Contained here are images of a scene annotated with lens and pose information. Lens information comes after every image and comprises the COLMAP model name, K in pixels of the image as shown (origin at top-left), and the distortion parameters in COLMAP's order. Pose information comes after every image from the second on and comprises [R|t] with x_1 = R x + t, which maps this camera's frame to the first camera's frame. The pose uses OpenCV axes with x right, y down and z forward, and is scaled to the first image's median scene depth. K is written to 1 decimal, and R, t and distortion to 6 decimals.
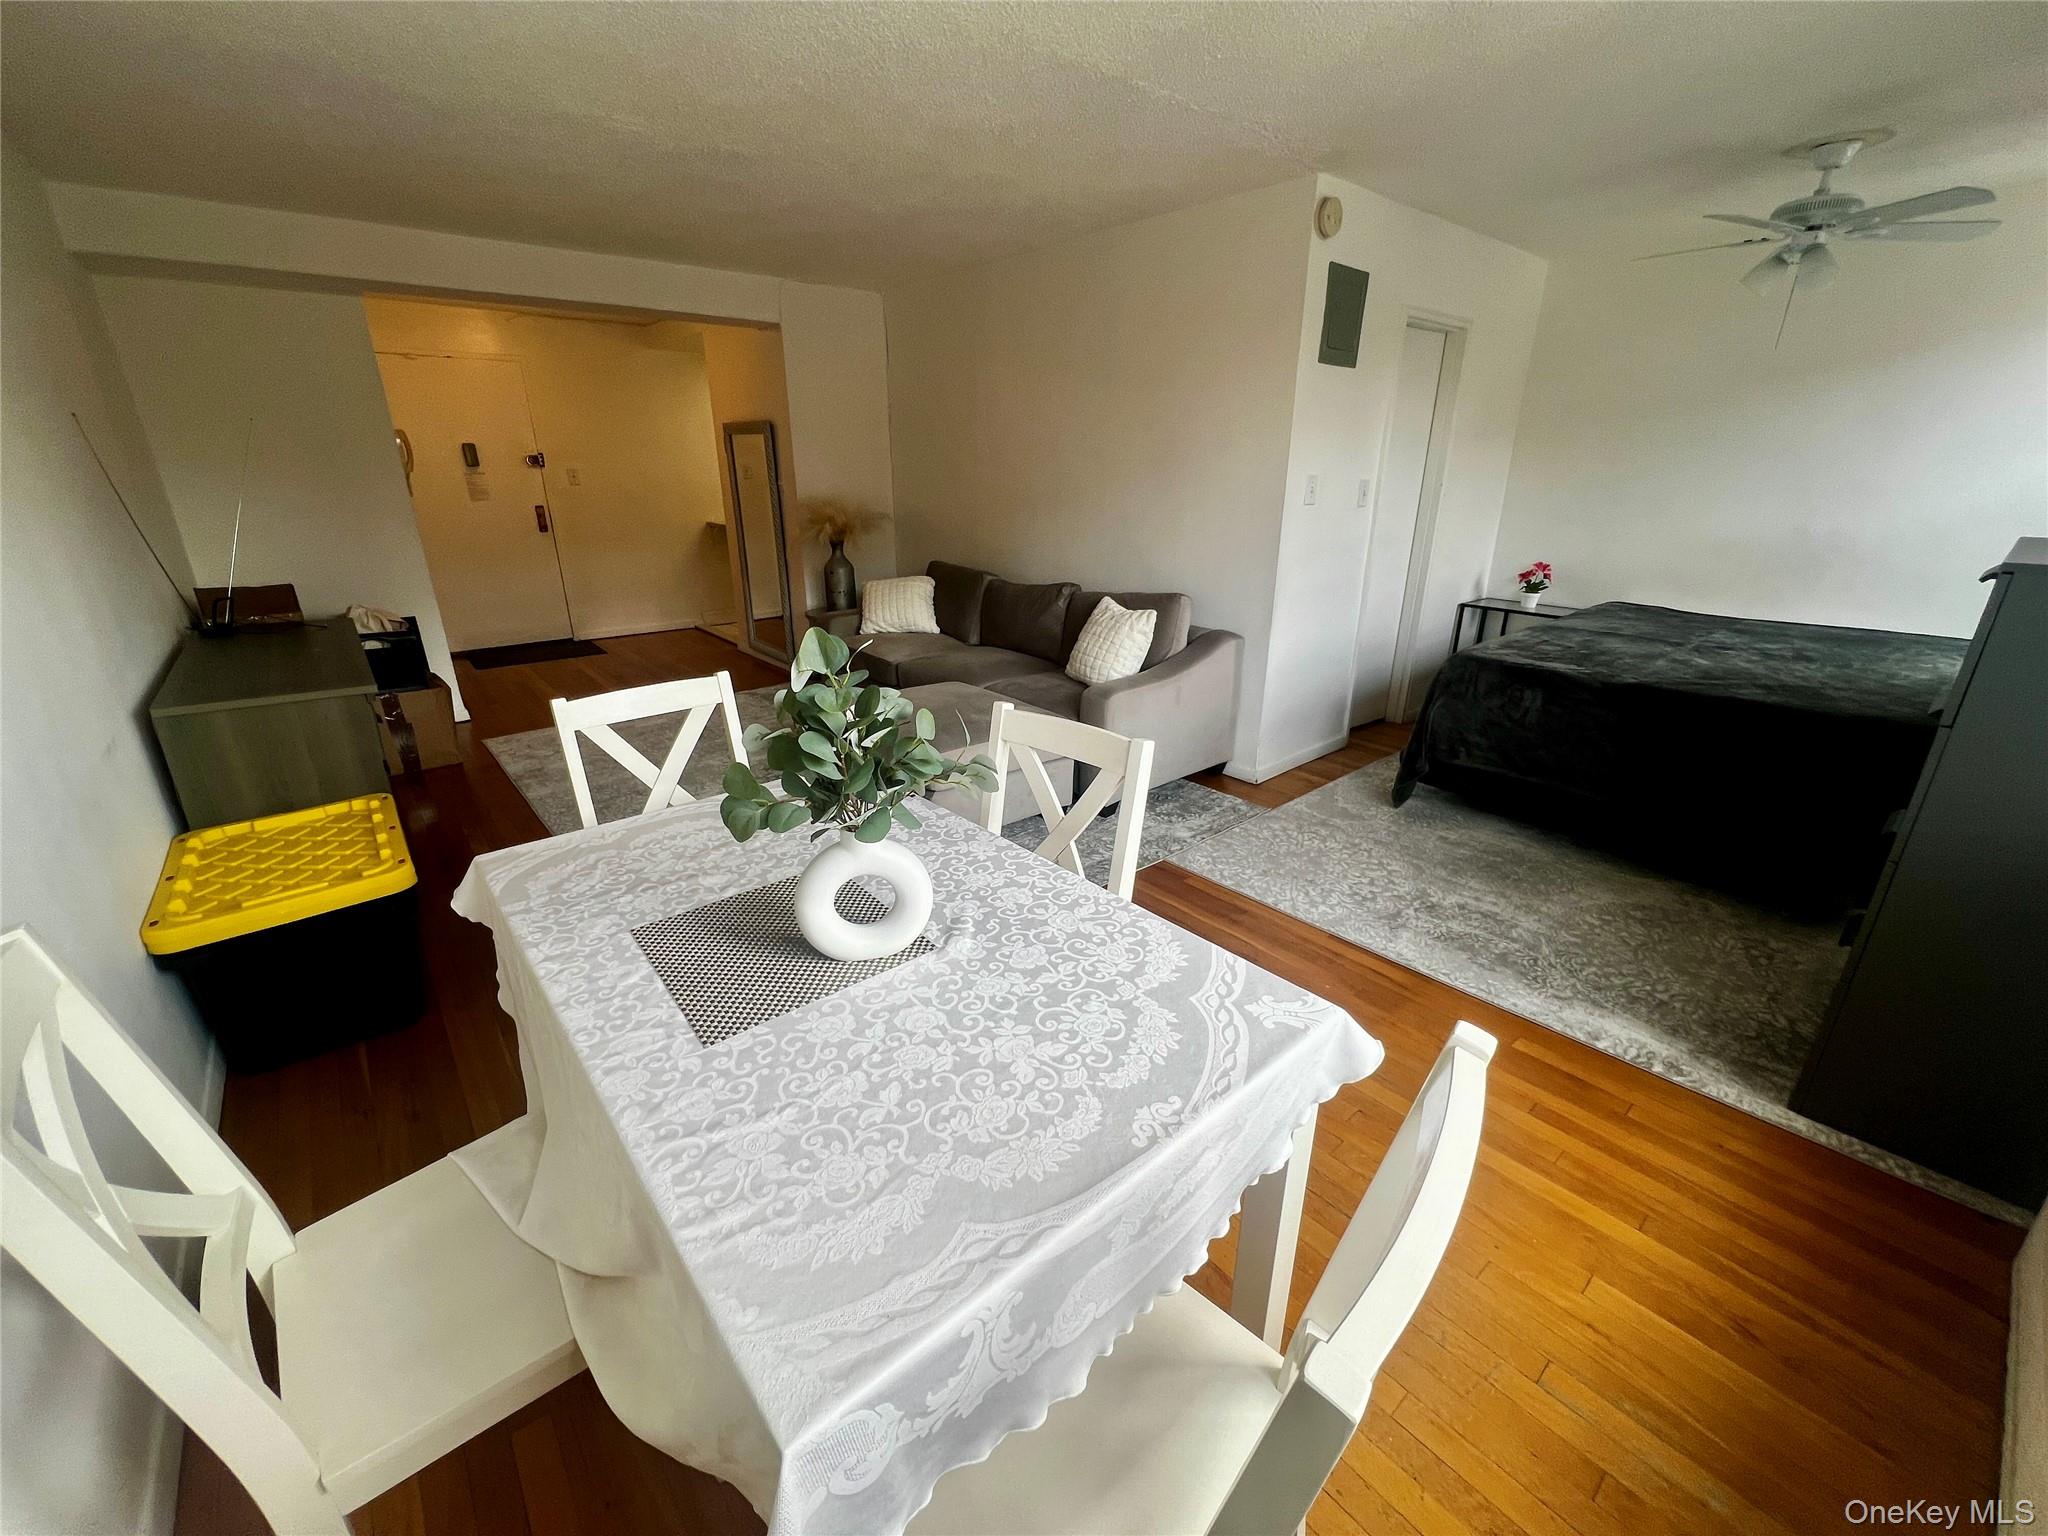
lens RADIAL K [[819.2, 0, 1017.3], [0, 819.2, 767.7], [0, 0, 1]] dist [-0.002594, 0.000988]
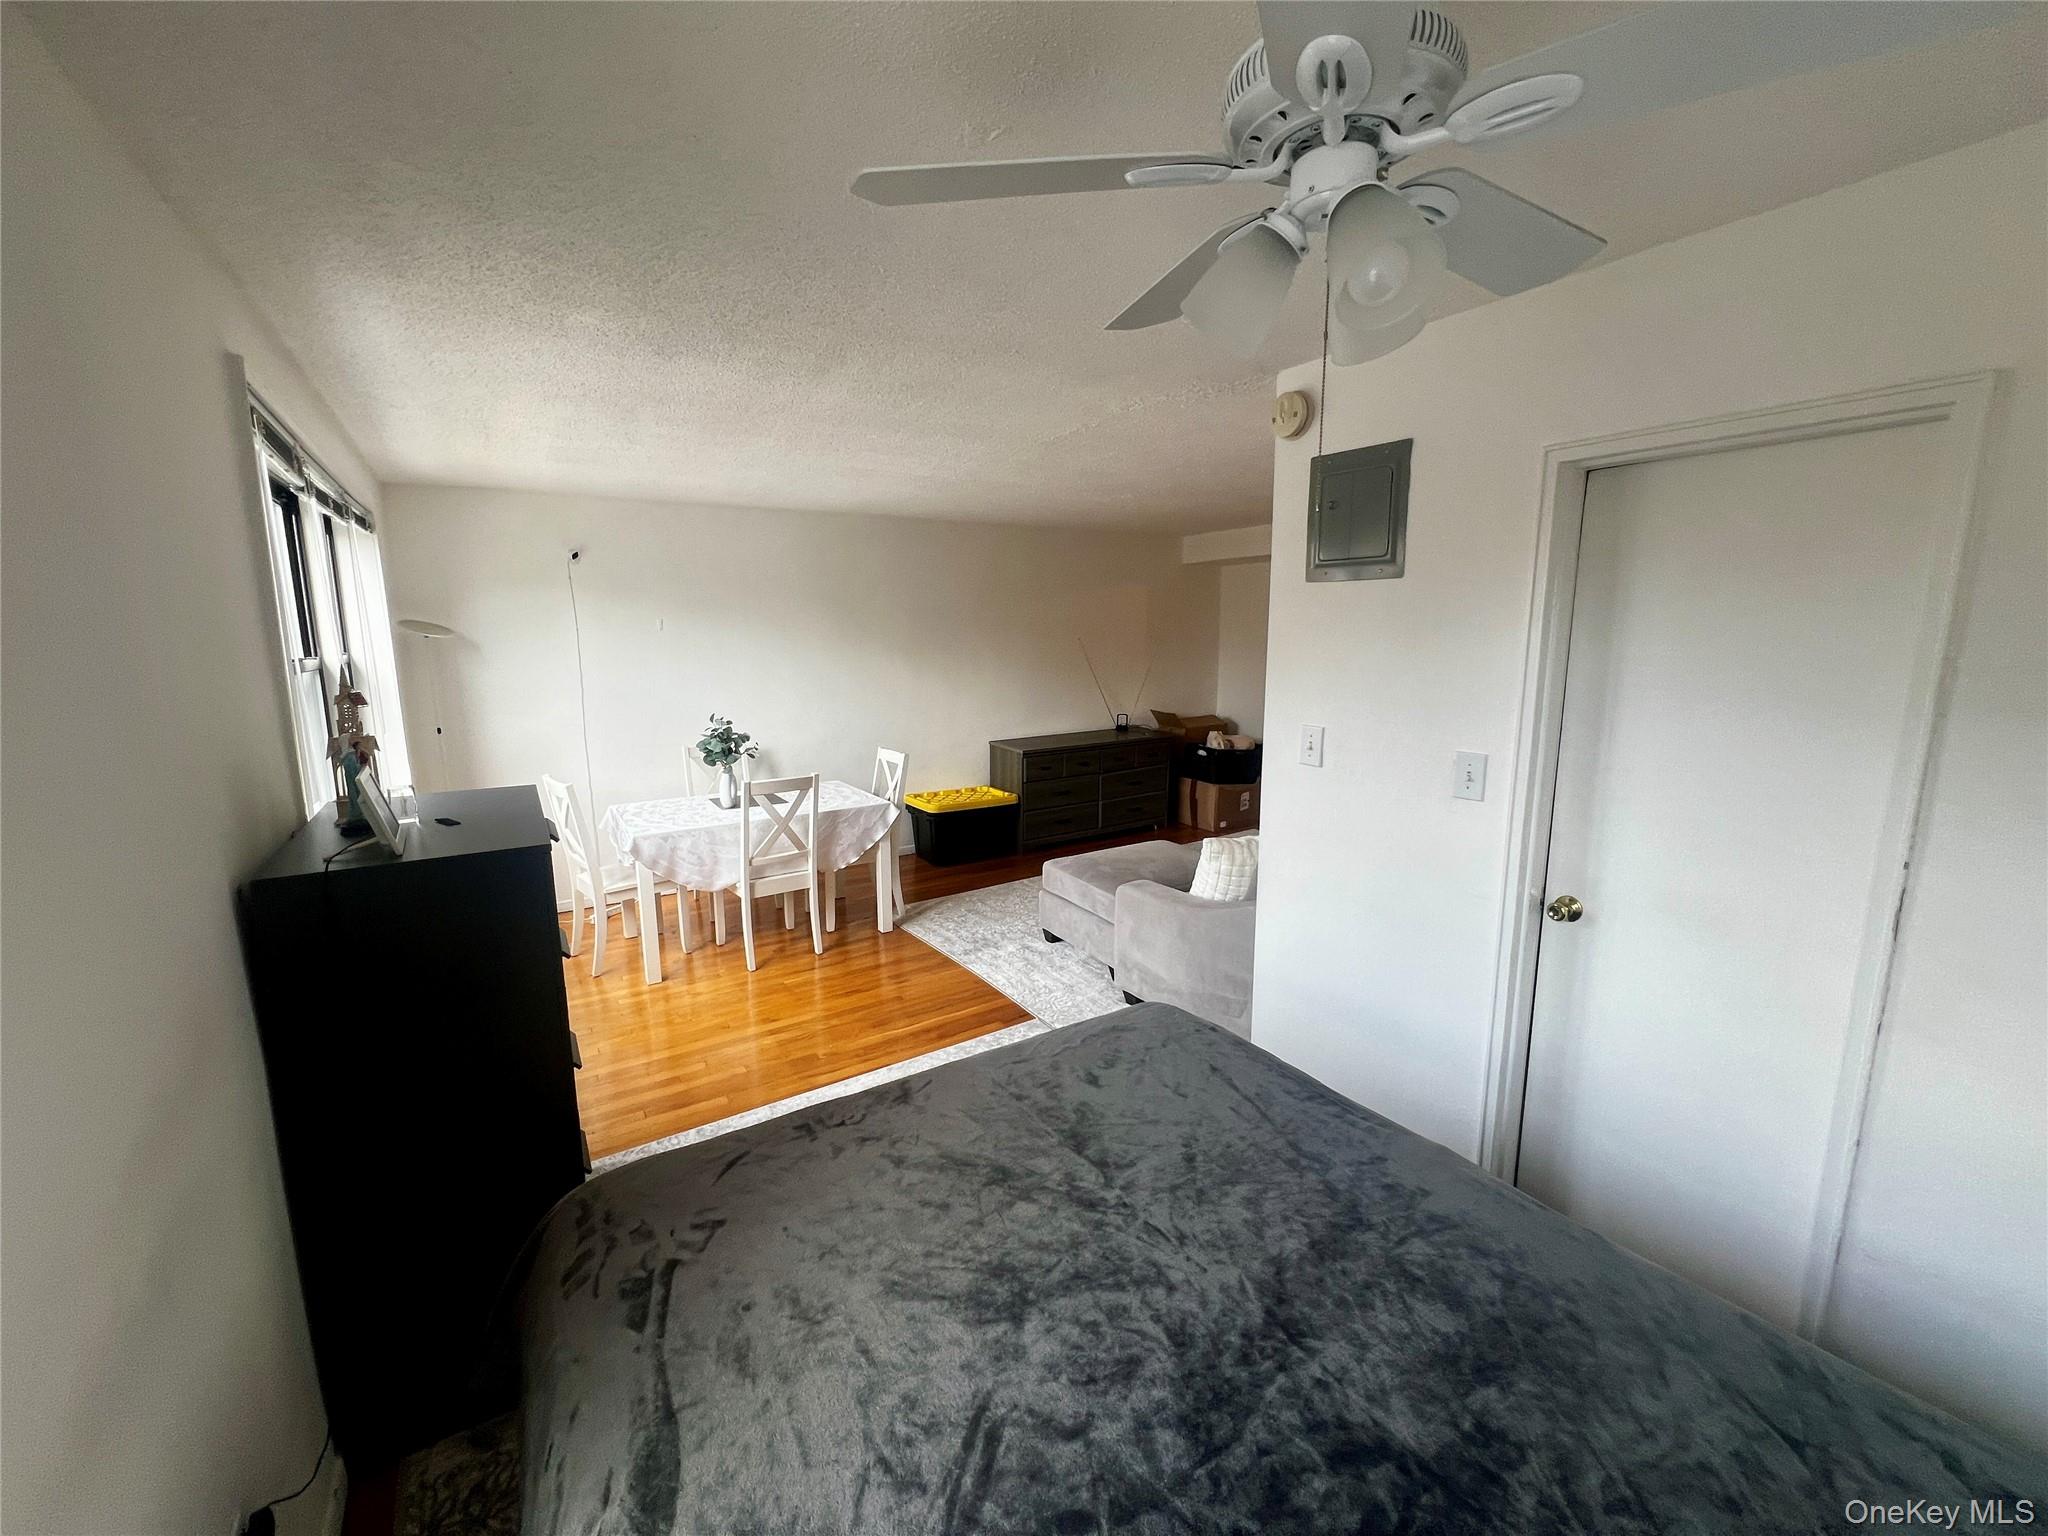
lens RADIAL K [[819.2, 0, 1017.2], [0, 819.2, 766.3], [0, 0, 1]] dist [-0.002594, 0.000988]
pose [[-0.130631, 0.170471, -0.976665, 1.216018], [-0.338686, 0.918170, 0.205561, -0.427130], [0.931787, 0.357636, -0.062205, 0.908172]]
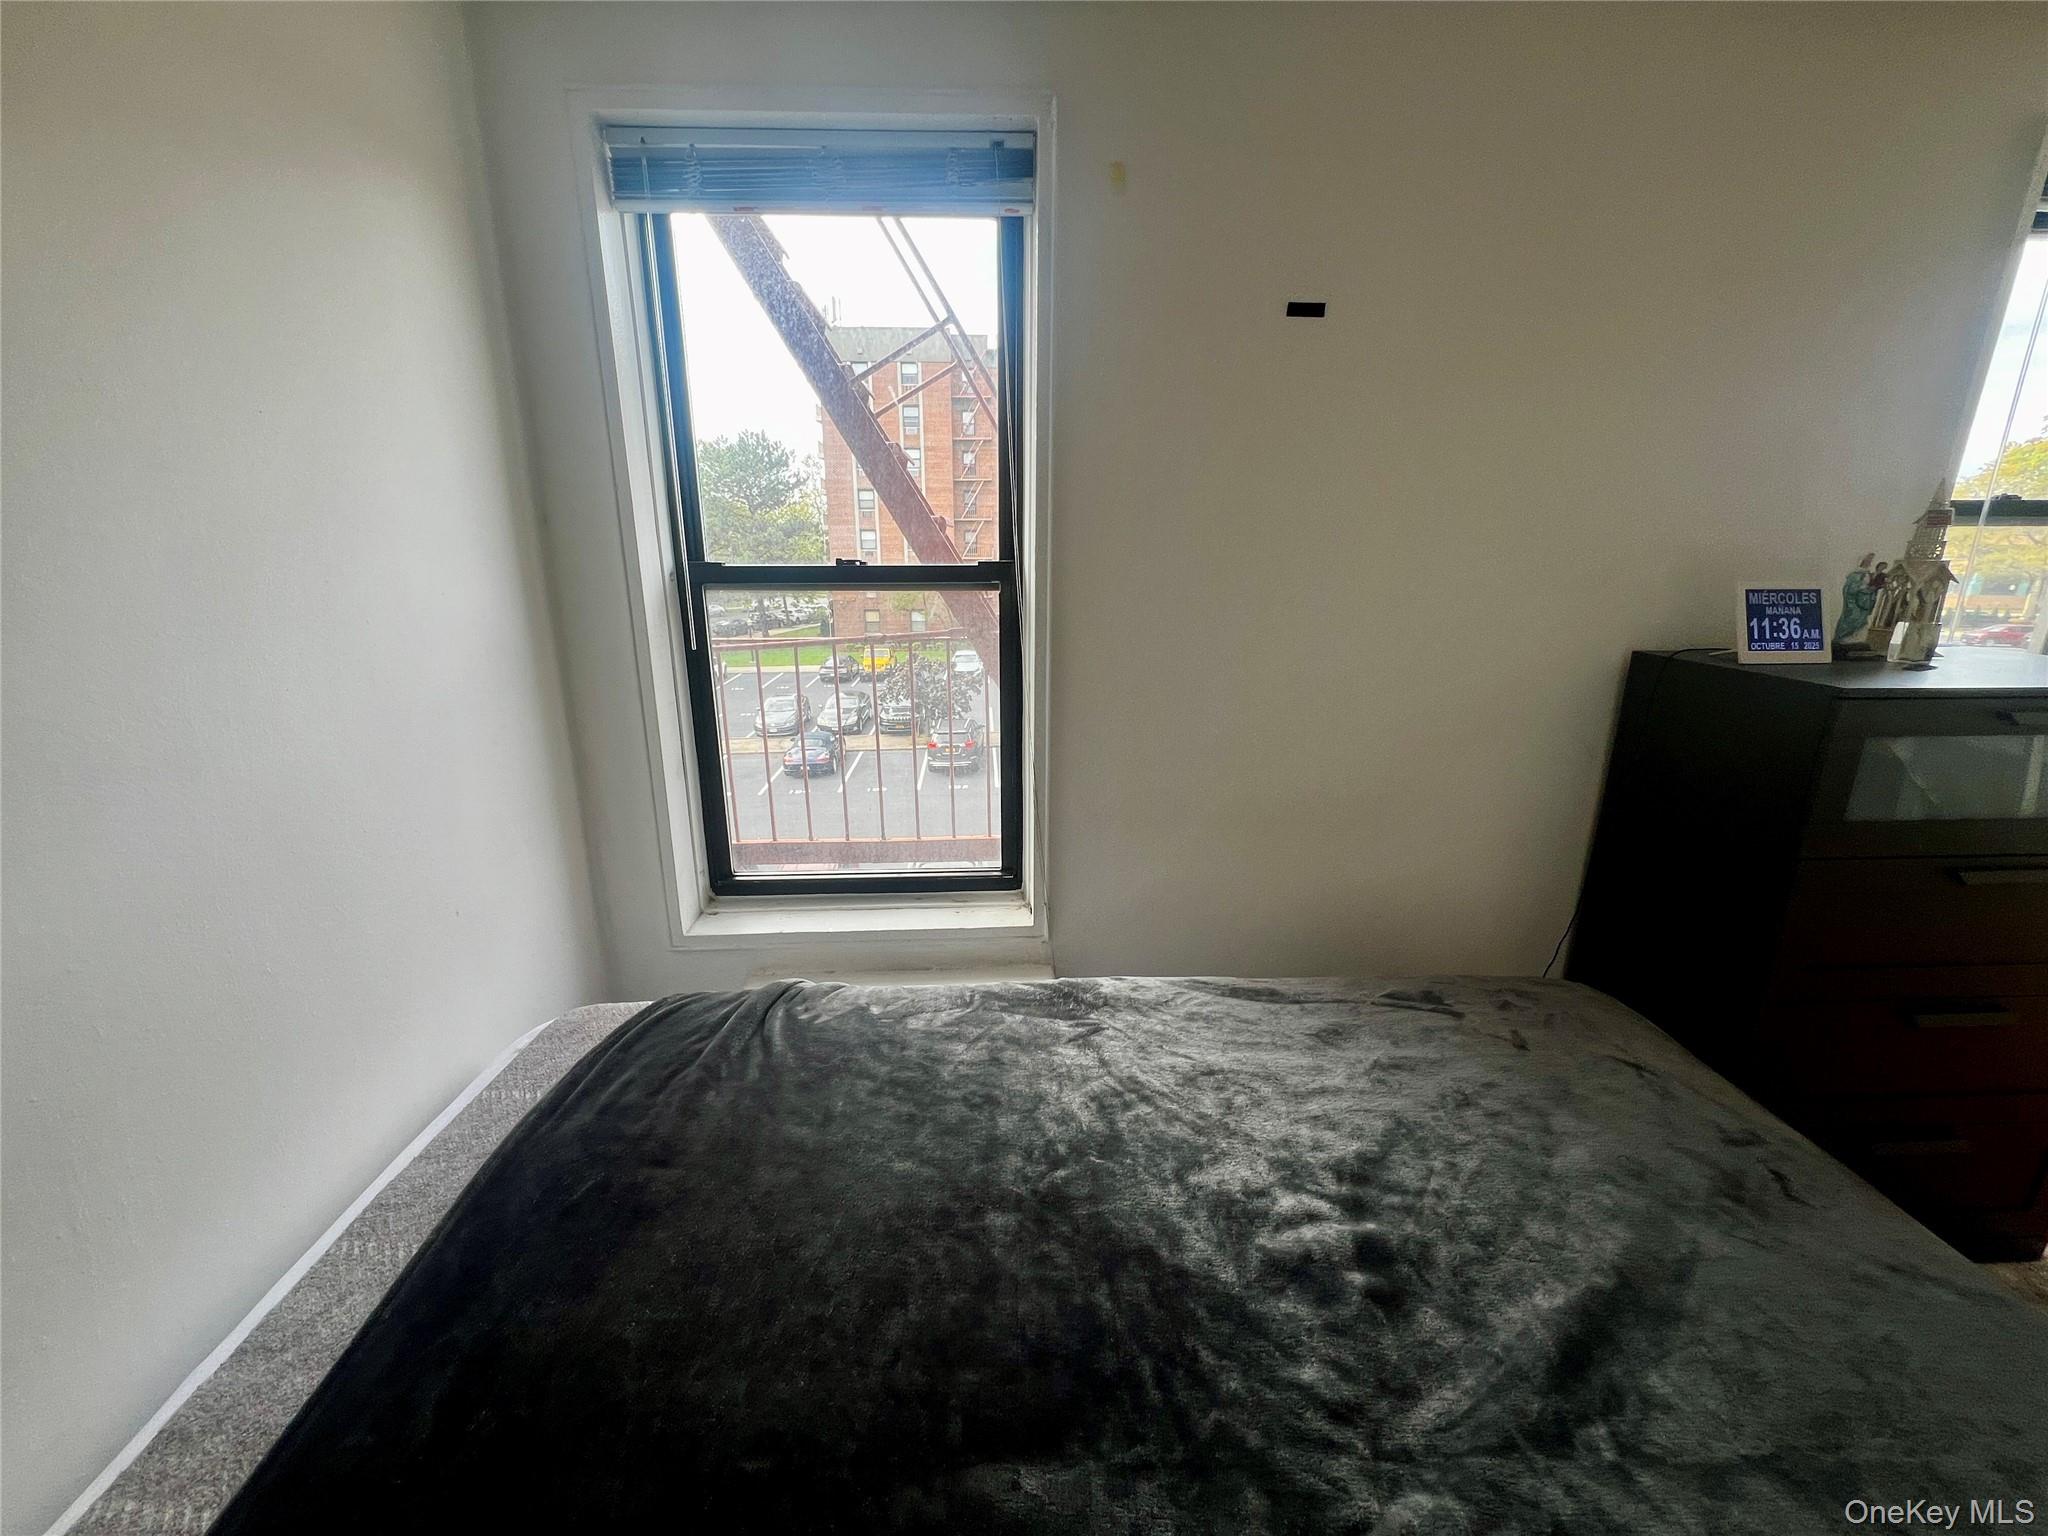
lens RADIAL K [[819.2, 0, 1018.1], [0, 819.2, 765.5], [0, 0, 1]] dist [-0.002594, 0.000988]
pose [[-0.797900, -0.154704, 0.582600, 0.841764], [0.216860, 0.828122, 0.516900, -0.456491], [-0.562430, 0.538777, -0.627210, 1.151593]]
